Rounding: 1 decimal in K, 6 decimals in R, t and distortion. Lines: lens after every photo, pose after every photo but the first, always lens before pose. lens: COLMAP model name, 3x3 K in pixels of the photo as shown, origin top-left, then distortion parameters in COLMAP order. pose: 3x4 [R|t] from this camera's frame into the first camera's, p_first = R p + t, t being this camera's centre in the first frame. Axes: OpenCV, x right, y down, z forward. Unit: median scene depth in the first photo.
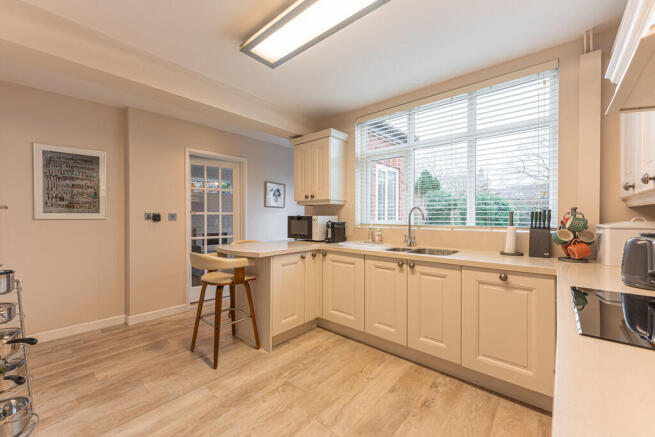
lens RADIAL K [[265.0, 0, 329.5], [0, 265.0, 218.6], [0, 0, 1]] dist [0.009721, 0.000261]
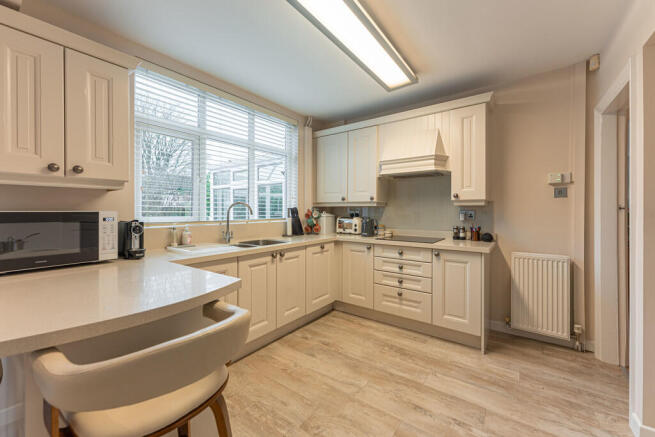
lens RADIAL K [[265.0, 0, 327.7], [0, 265.0, 212.1], [0, 0, 1]] dist [0.009721, 0.000261]
pose [[-0.072865, -0.008579, 0.997305, -0.866640], [0.008595, 0.999920, 0.009230, -0.014346], [-0.997305, 0.009244, -0.072785, 0.905242]]
